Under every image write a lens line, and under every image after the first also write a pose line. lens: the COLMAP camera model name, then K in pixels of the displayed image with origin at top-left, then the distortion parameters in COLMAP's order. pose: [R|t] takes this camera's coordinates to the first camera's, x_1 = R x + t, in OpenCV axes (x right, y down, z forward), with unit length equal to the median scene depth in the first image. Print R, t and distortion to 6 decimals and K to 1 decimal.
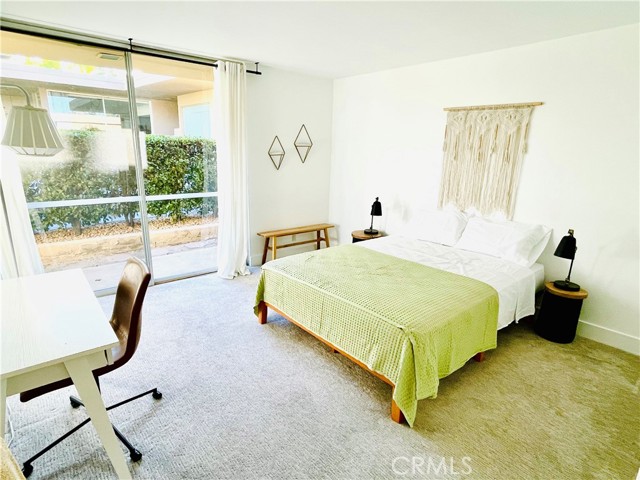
lens RADIAL K [[347.8, 0, 320.0], [0, 347.8, 240.0], [0, 0, 1]] dist [-0.000125, -0.000134]
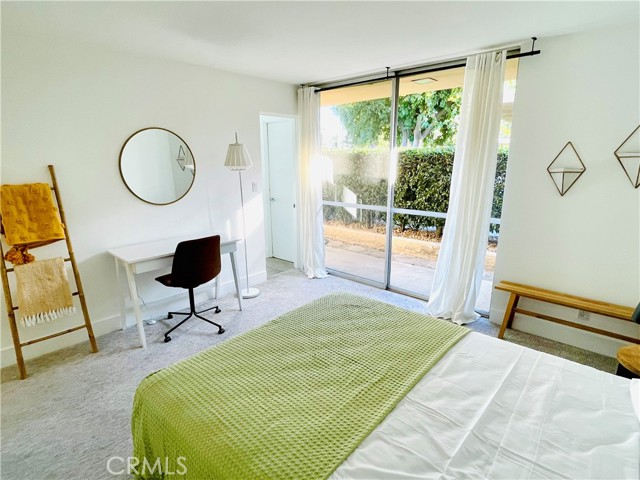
lens RADIAL K [[356.8, 0, 301.7], [0, 356.8, 228.2], [0, 0, 1]] dist [-0.000782, -0.000643]
pose [[0.106259, 0.176693, -0.978514, 0.531684], [-0.238833, 0.959811, 0.147380, -0.152386], [0.965229, 0.218041, 0.144188, 0.559301]]
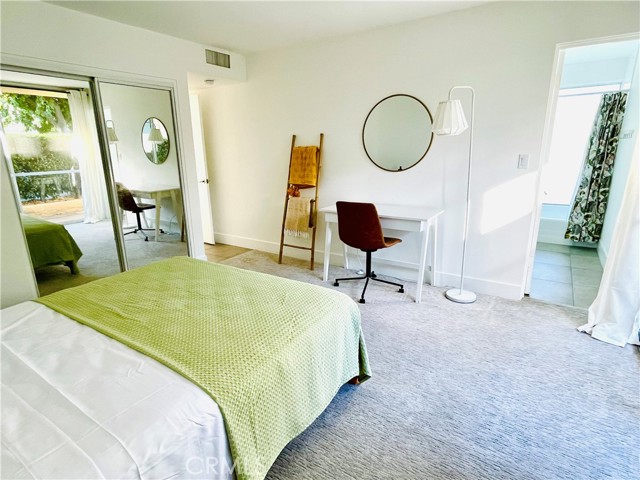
lens RADIAL K [[347.8, 0, 320.0], [0, 347.8, 240.0], [0, 0, 1]] dist [-0.000125, -0.000134]
pose [[-0.958865, 0.073052, -0.274302, 0.052375], [-0.068901, 0.877526, 0.474554, -0.251964], [0.275374, 0.473932, -0.836395, 1.122017]]
